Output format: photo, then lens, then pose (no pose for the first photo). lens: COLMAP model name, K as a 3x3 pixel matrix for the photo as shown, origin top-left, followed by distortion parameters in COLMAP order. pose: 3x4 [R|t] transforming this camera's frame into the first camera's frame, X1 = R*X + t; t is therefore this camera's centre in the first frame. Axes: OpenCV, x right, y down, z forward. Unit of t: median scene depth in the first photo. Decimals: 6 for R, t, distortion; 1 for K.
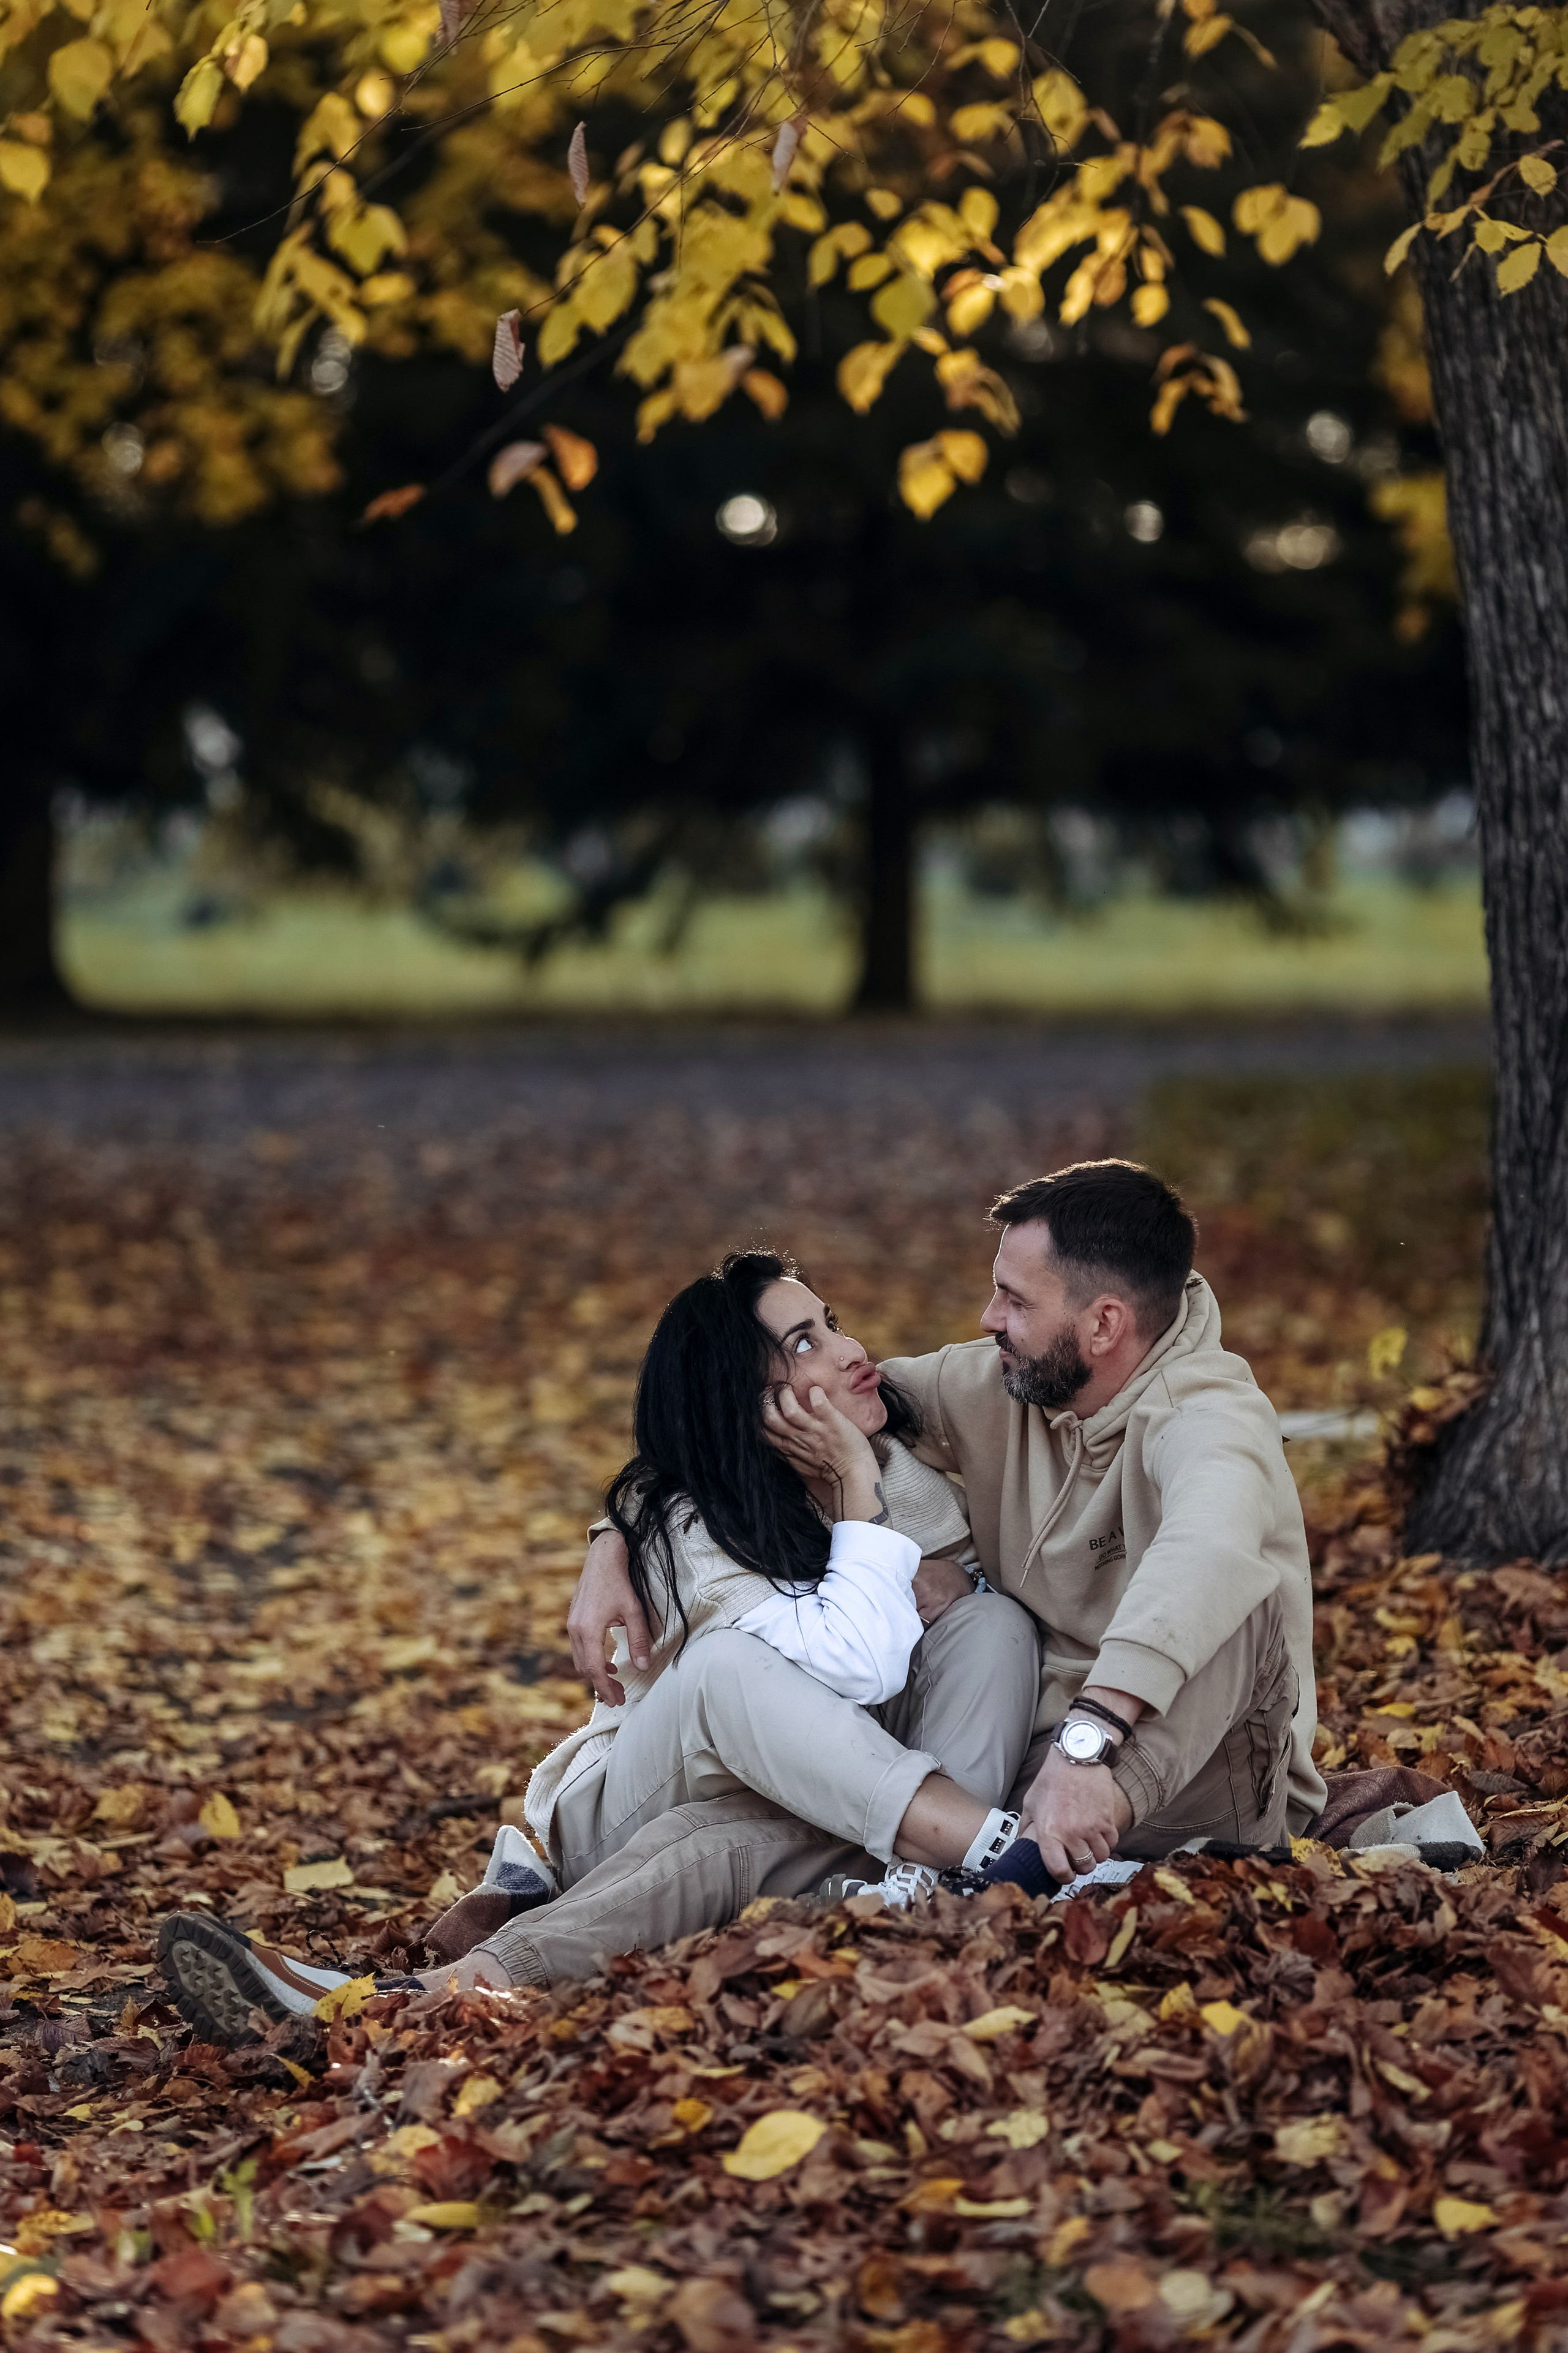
lens RADIAL K [[9650.1, 0, 795.0], [0, 9650.1, 1186.9], [0, 0, 1]] dist [0.528034, 0.000000]
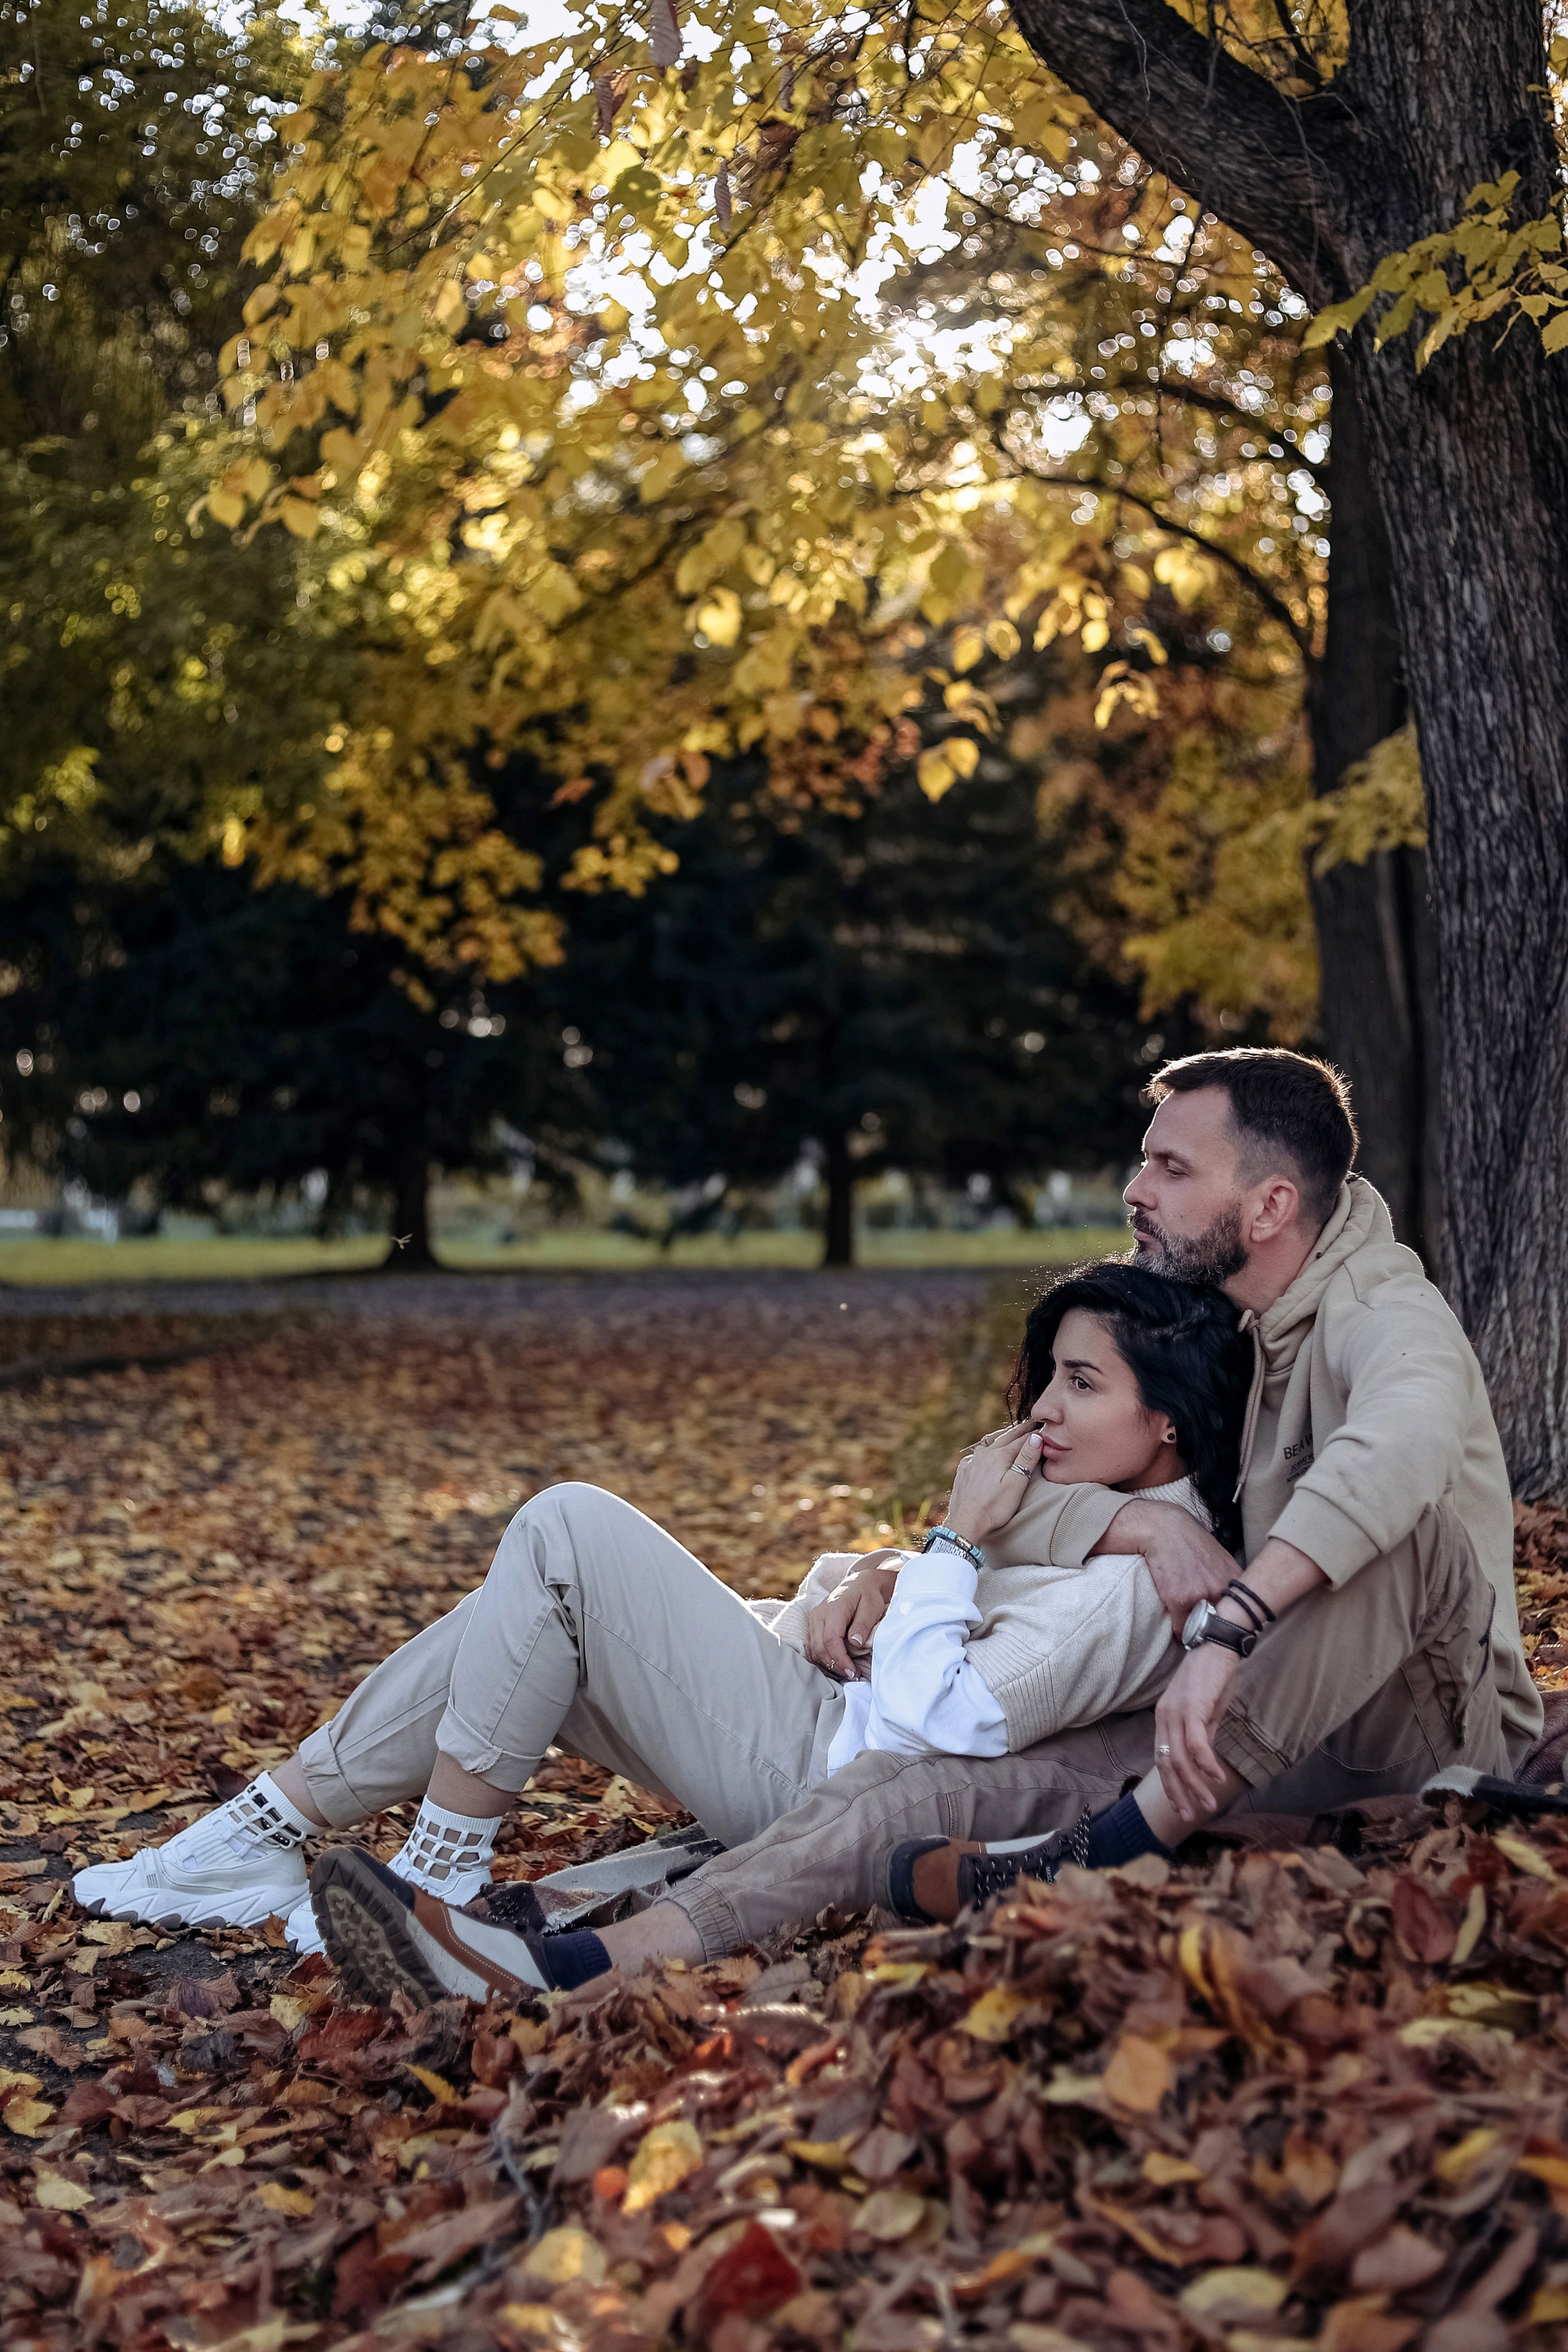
lens RADIAL K [[3788.5, 0, 780.5], [0, 3788.5, 1191.4], [0, 0, 1]] dist [0.082783, 0.000000]
pose [[0.999907, -0.012650, 0.005005, -0.017157], [0.012911, 0.998338, -0.056171, 0.025906], [-0.004286, 0.056231, 0.998409, 0.514549]]
